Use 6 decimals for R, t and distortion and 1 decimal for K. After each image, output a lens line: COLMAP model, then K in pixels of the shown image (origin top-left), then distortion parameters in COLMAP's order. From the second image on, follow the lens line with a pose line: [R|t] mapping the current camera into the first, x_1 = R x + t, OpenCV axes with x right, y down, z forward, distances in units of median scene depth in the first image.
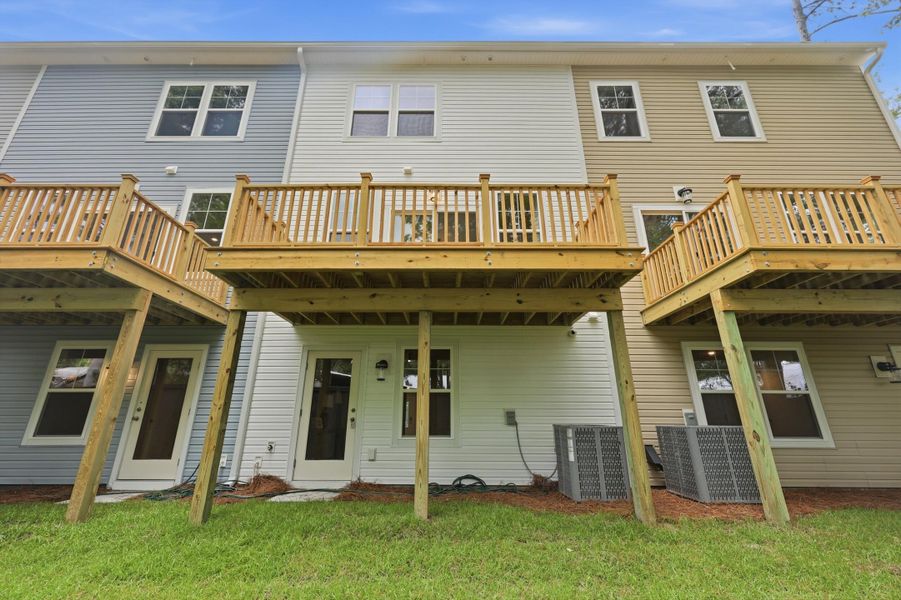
lens RADIAL K [[369.3, 0, 440.4], [0, 369.3, 299.9], [0, 0, 1]] dist [-0.002494, -0.001084]
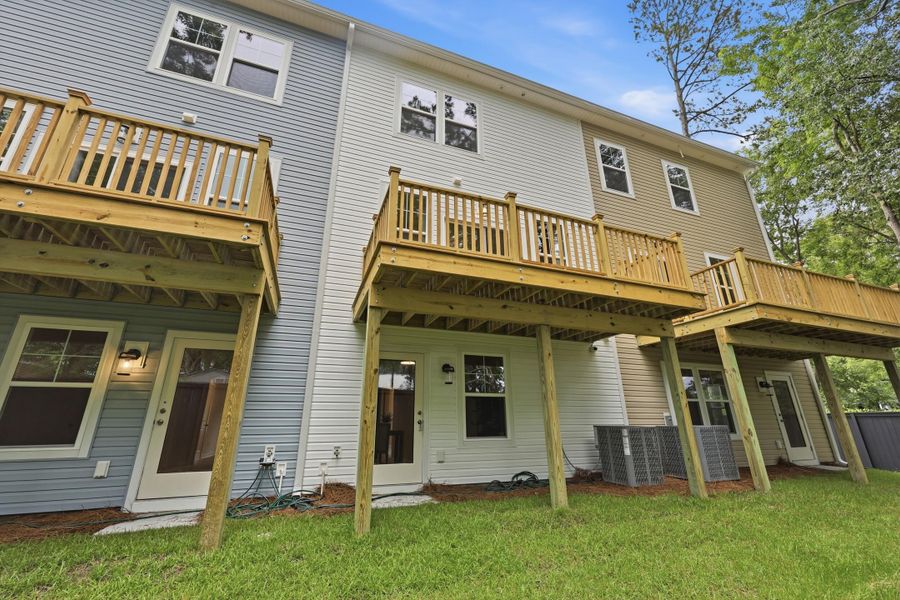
lens RADIAL K [[368.9, 0, 442.1], [0, 368.9, 299.5], [0, 0, 1]] dist [-0.002494, -0.001084]
pose [[0.935394, 0.107079, 0.337005, -0.566033], [-0.106881, 0.994086, -0.019199, 0.005888], [-0.337067, -0.018061, 0.941307, 0.044004]]
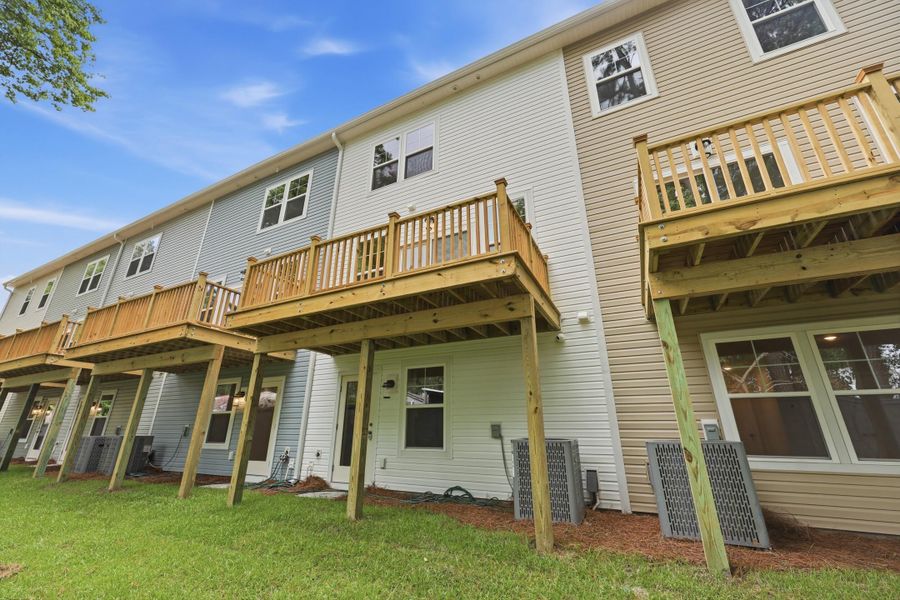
lens RADIAL K [[368.9, 0, 437.0], [0, 368.9, 296.2], [0, 0, 1]] dist [-0.002494, -0.001084]
pose [[0.885743, -0.159999, -0.435729, 0.546248], [0.143341, 0.987117, -0.071086, 0.008535], [0.441489, 0.000507, 0.897267, 0.036602]]
